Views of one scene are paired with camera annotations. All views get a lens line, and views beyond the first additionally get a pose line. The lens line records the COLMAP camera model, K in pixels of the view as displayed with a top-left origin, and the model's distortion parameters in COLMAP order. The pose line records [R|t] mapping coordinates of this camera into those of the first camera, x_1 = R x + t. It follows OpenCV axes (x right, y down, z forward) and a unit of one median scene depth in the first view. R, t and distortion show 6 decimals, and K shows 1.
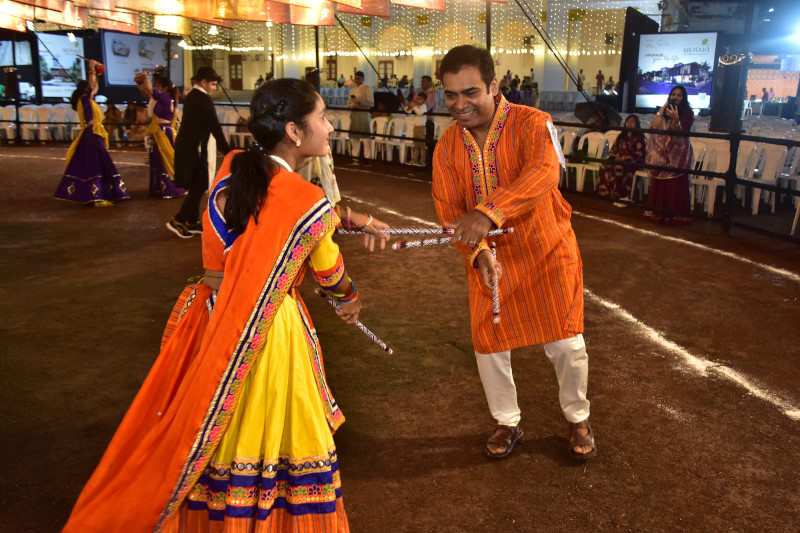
lens RADIAL K [[706.6, 0, 400.0], [0, 706.6, 266.5], [0, 0, 1]] dist [-0.138586, 0.209840]
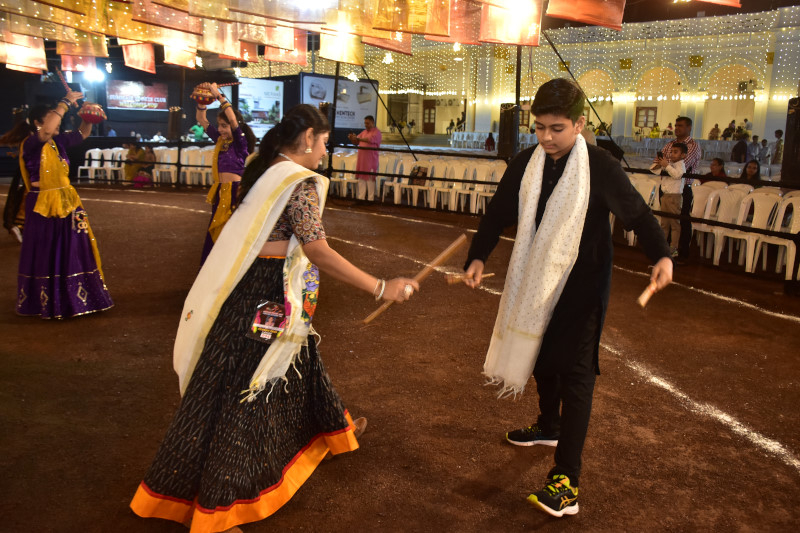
lens RADIAL K [[648.1, 0, 400.0], [0, 648.1, 266.5], [0, 0, 1]] dist [-0.107331, 0.068676]
pose [[0.962290, 0.064175, -0.264348, -0.017590], [-0.076401, 0.996419, -0.036218, -0.030227], [0.261078, 0.055049, 0.963747, 0.121531]]
